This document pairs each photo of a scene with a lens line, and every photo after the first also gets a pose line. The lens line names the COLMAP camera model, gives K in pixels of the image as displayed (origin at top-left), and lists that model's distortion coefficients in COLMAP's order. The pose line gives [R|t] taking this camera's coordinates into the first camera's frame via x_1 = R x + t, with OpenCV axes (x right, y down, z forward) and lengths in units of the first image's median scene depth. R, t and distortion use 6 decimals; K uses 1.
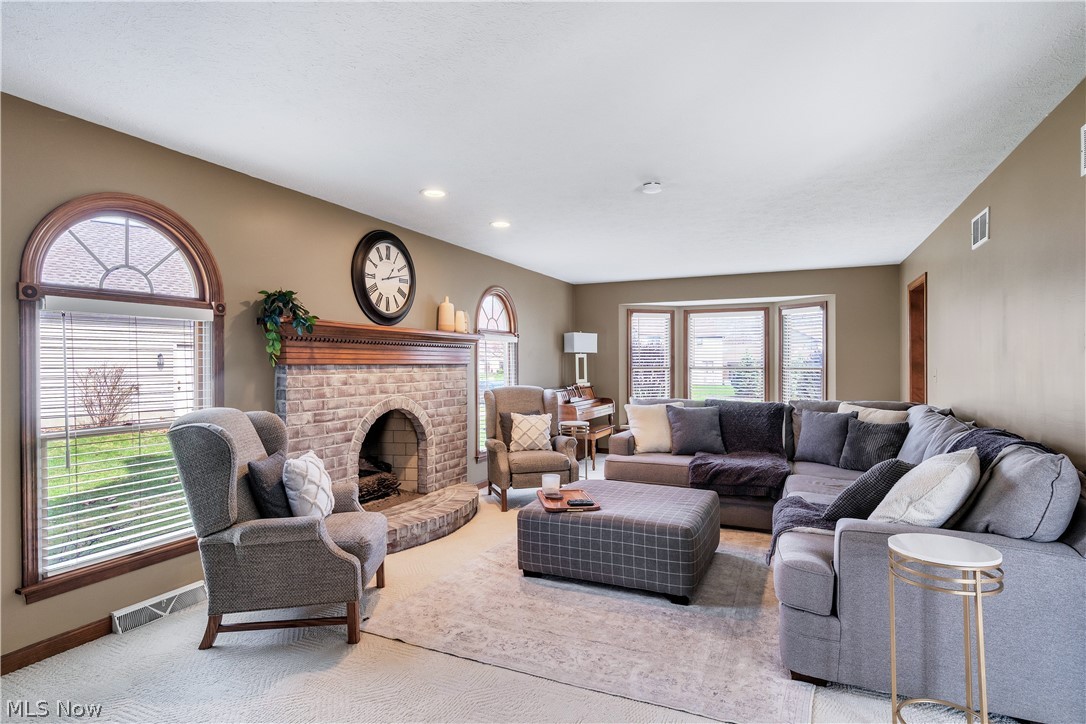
lens RADIAL K [[568.8, 0, 542.2], [0, 568.8, 363.6], [0, 0, 1]] dist [-0.001326, -0.000066]
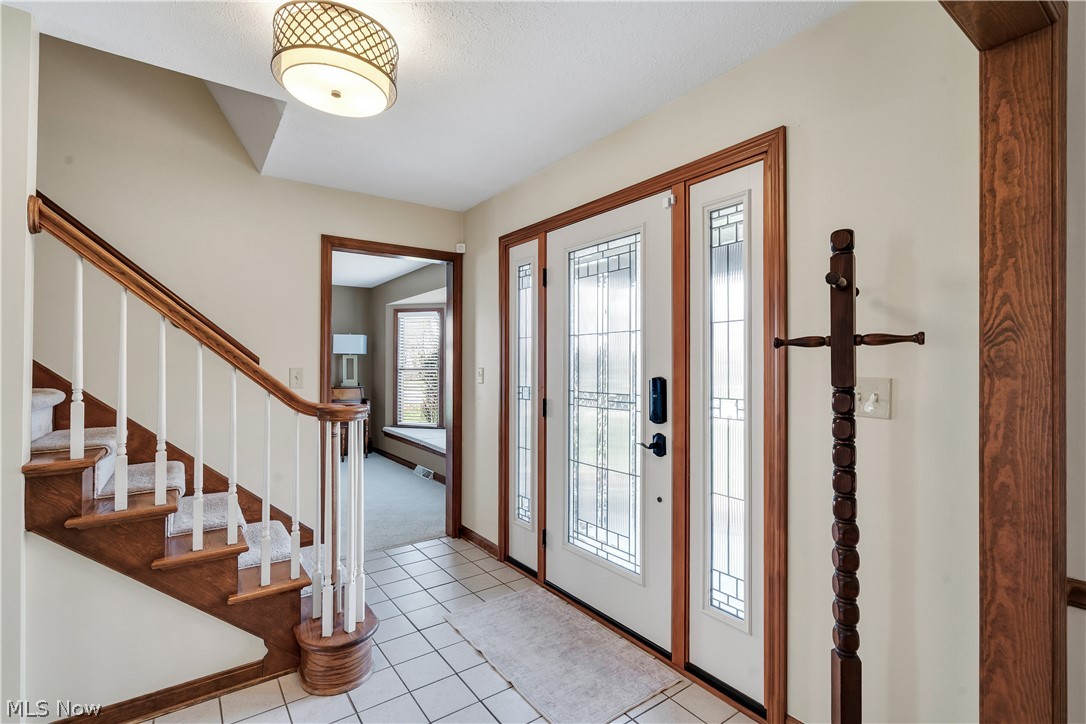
lens RADIAL K [[497.5, 0, 537.0], [0, 497.5, 360.4], [0, 0, 1]] dist [-0.002749, 0.001463]
pose [[0.864589, -0.000007, -0.502480, 1.442124], [-0.003868, 0.999970, -0.006668, -0.004693], [0.502466, 0.007709, 0.864563, 0.703864]]
